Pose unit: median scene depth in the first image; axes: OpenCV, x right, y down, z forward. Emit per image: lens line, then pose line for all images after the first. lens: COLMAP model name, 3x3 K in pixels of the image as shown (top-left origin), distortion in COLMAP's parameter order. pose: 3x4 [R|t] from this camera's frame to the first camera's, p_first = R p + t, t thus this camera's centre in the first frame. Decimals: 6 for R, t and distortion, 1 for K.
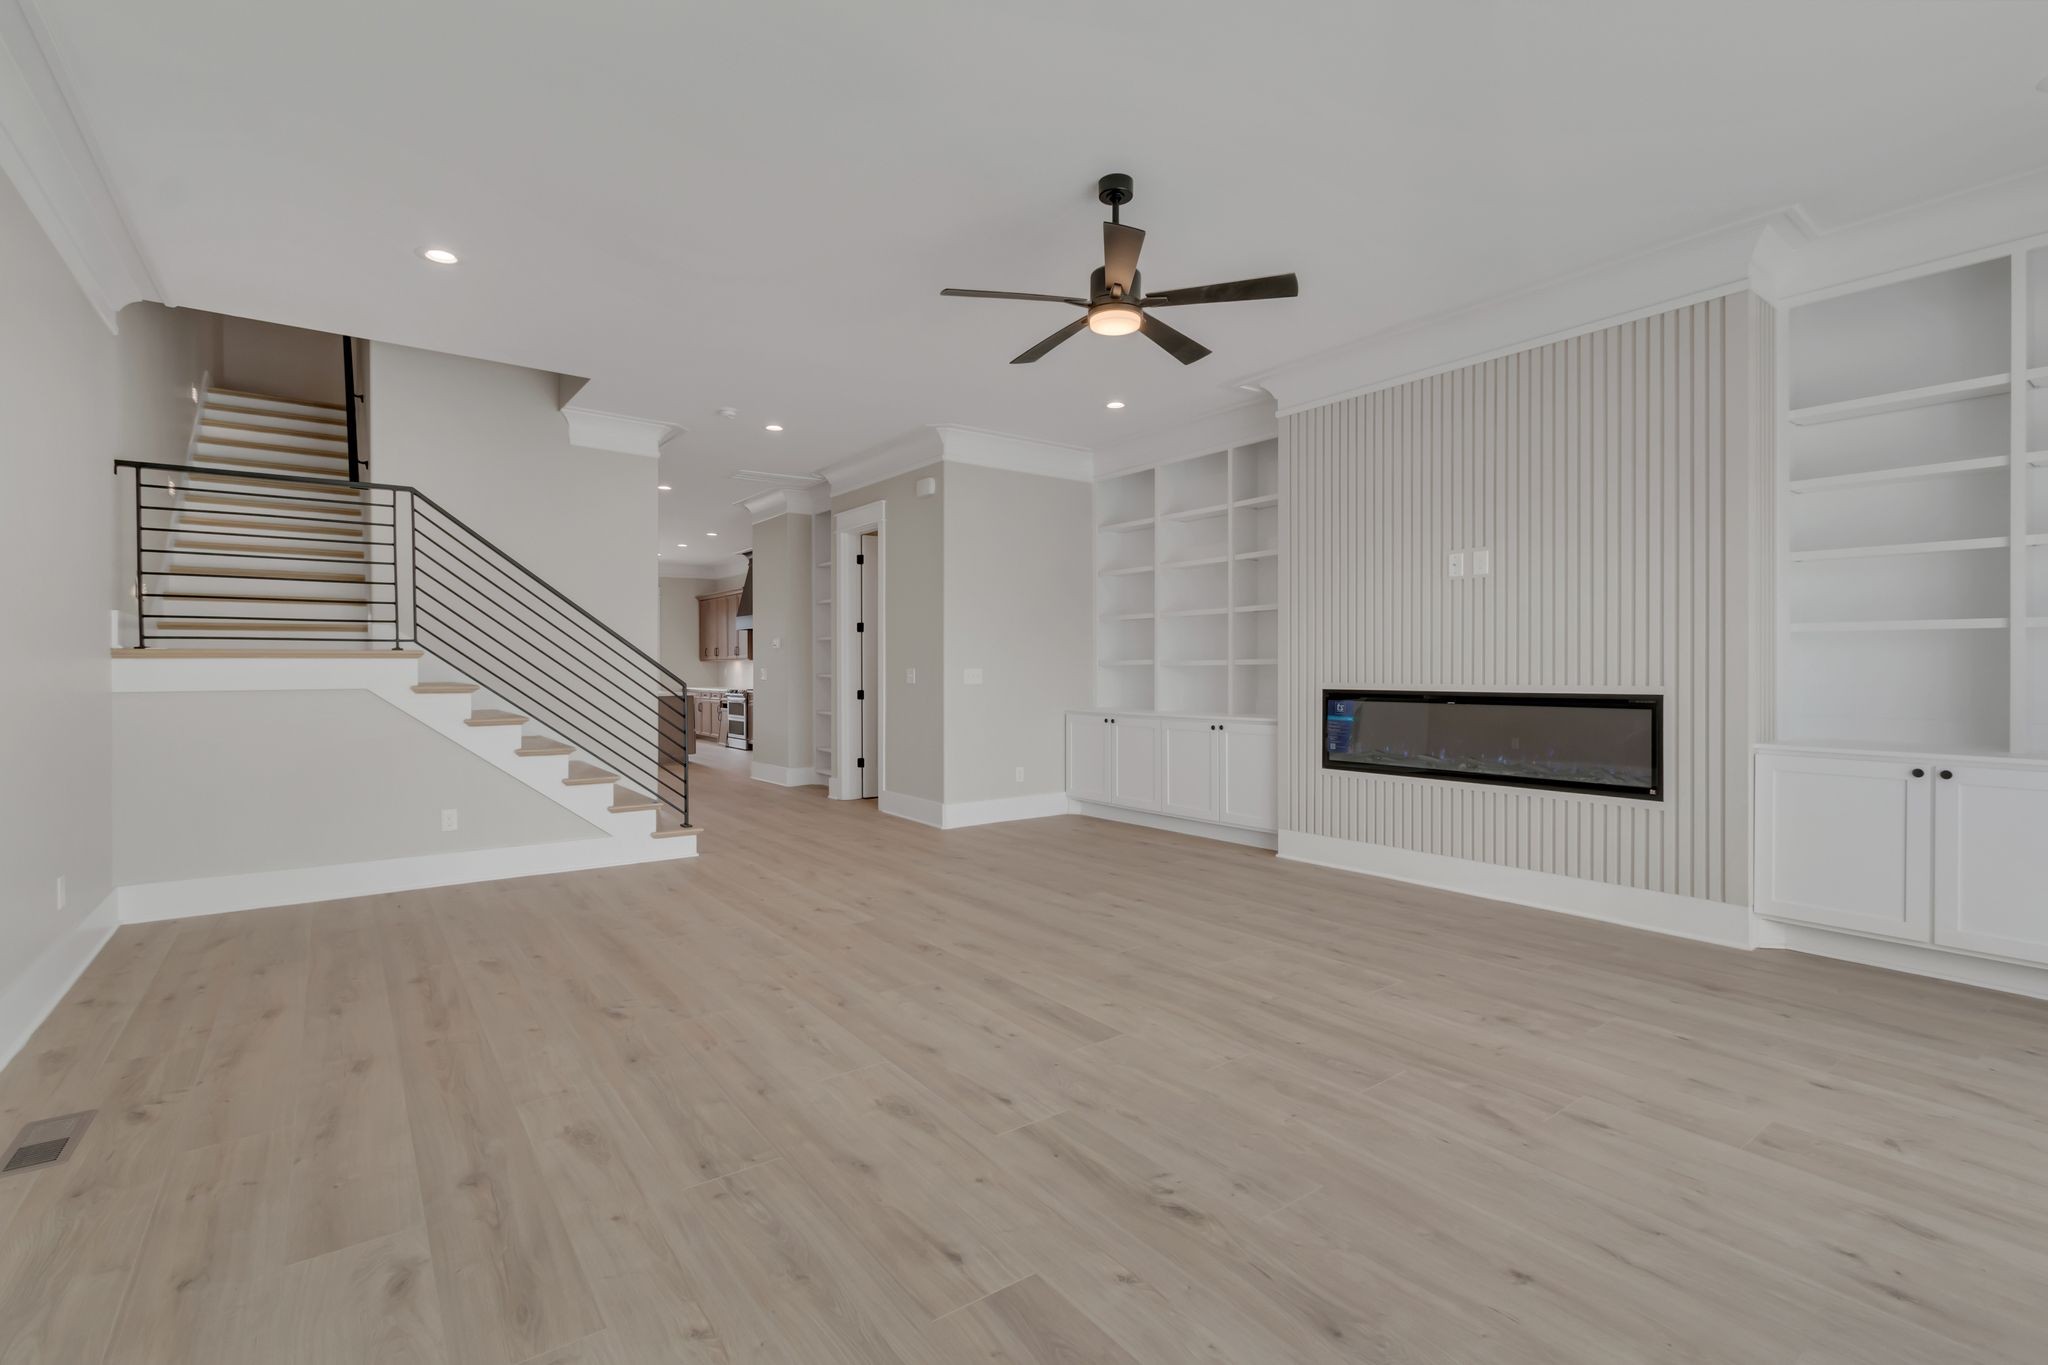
lens RADIAL K [[945.6, 0, 1024.0], [0, 945.6, 682.5], [0, 0, 1]] dist [-0.002349, -0.000152]
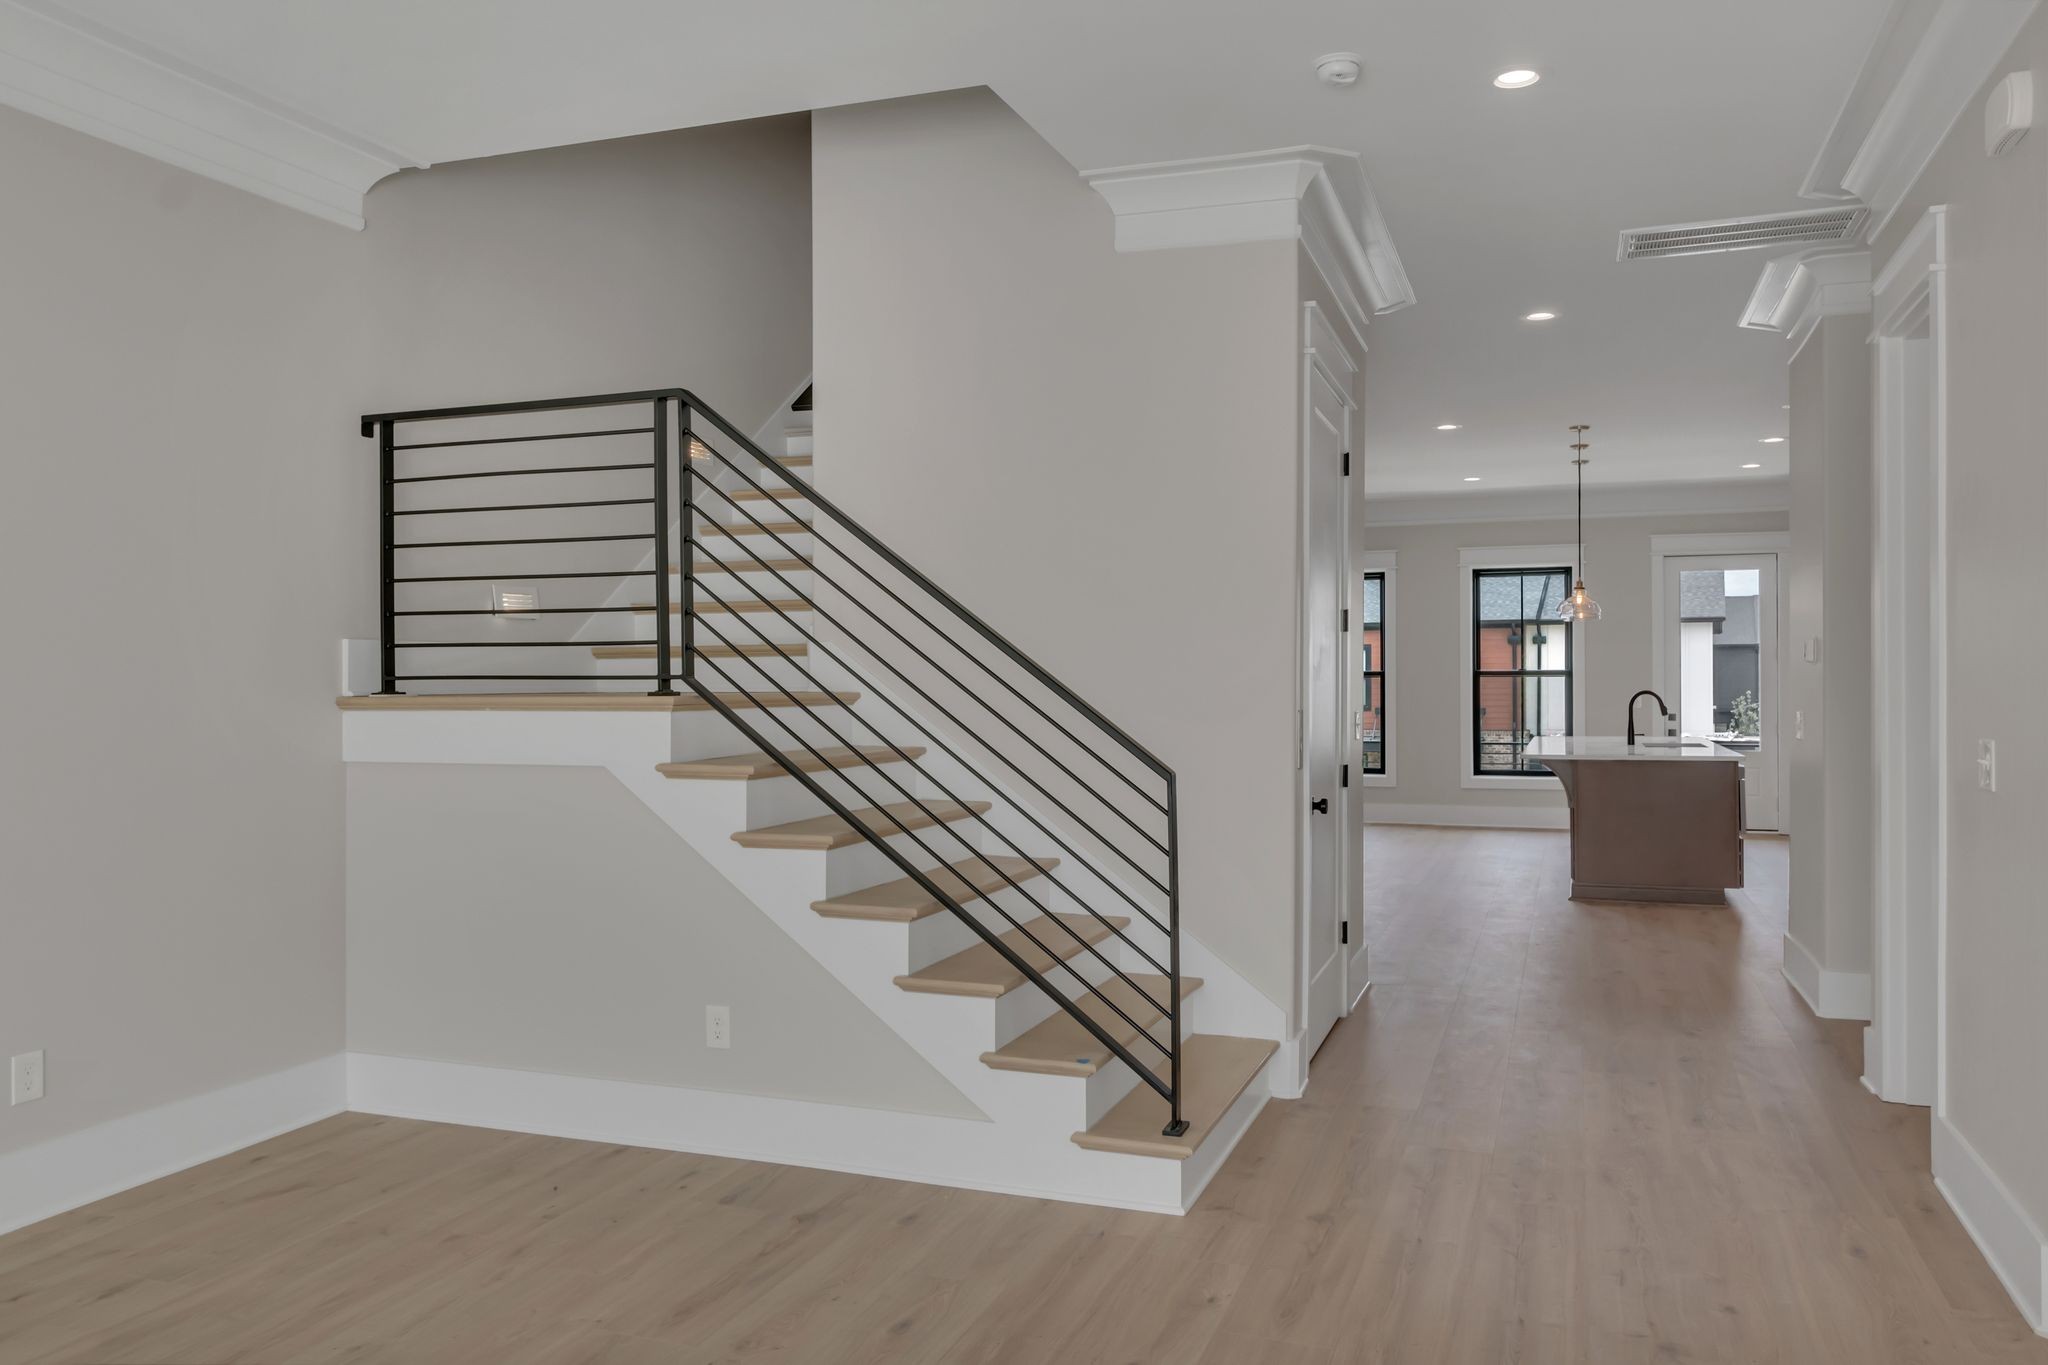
lens RADIAL K [[1503.4, 0, 1024.0], [0, 1503.4, 682.5], [0, 0, 1]] dist [0.044478, 0.000710]
pose [[0.537290, -0.002520, -0.843394, 0.176722], [-0.012562, 0.999861, -0.010990, -0.035028], [0.843304, 0.016500, 0.537183, 0.725823]]
